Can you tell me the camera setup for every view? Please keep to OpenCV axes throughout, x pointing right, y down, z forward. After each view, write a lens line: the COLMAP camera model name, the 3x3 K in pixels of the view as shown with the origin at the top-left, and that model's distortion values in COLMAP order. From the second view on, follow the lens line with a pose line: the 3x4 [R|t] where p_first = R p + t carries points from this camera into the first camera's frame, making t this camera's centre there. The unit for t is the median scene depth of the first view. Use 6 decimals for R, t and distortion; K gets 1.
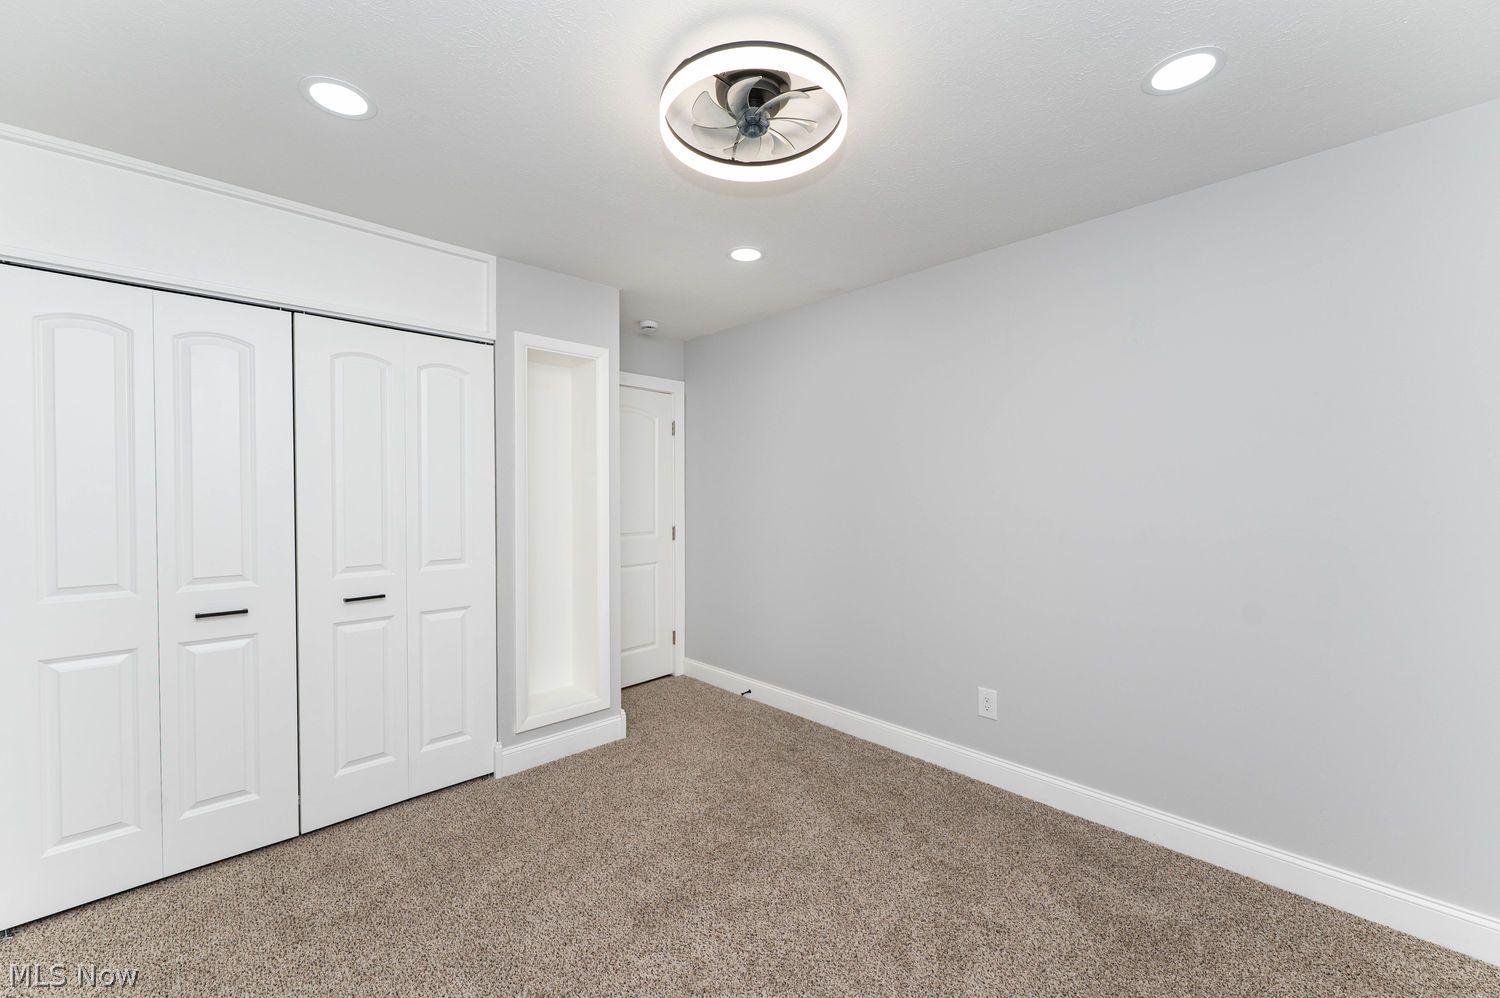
lens RADIAL K [[595.1, 0, 749.6], [0, 595.1, 501.8], [0, 0, 1]] dist [0.000179, 0.000115]
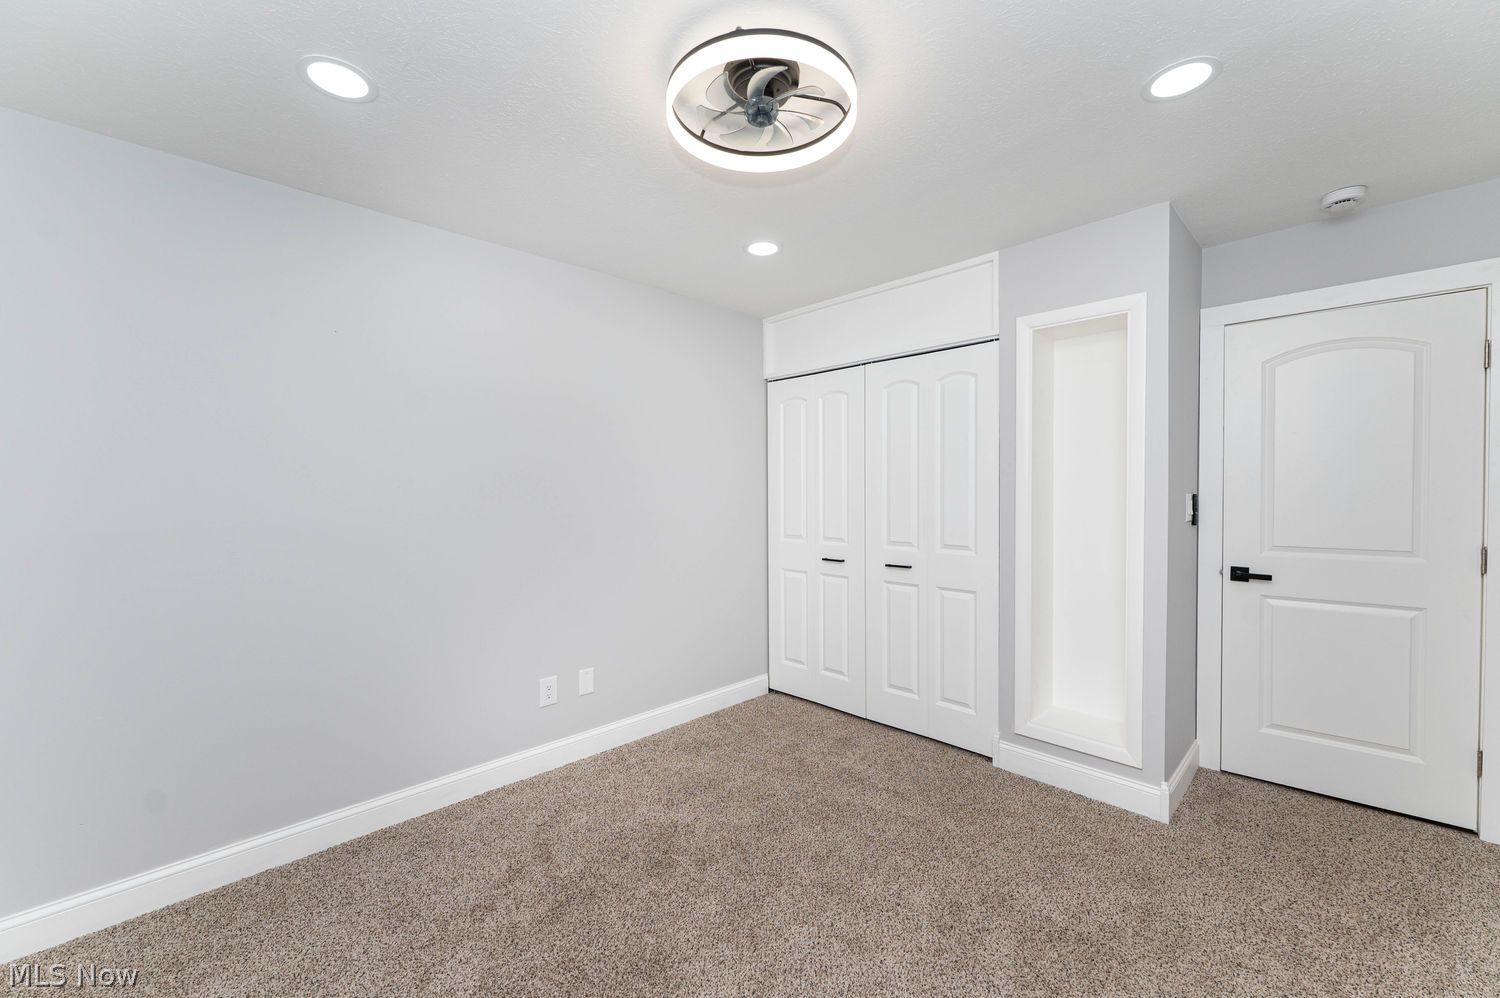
lens RADIAL K [[595.1, 0, 749.6], [0, 595.1, 501.8], [0, 0, 1]] dist [0.000179, 0.000115]
pose [[0.013756, 0.023412, -0.999631, 0.583266], [-0.004492, 0.999717, 0.023352, -0.009948], [0.999895, 0.004169, 0.013857, 0.566451]]
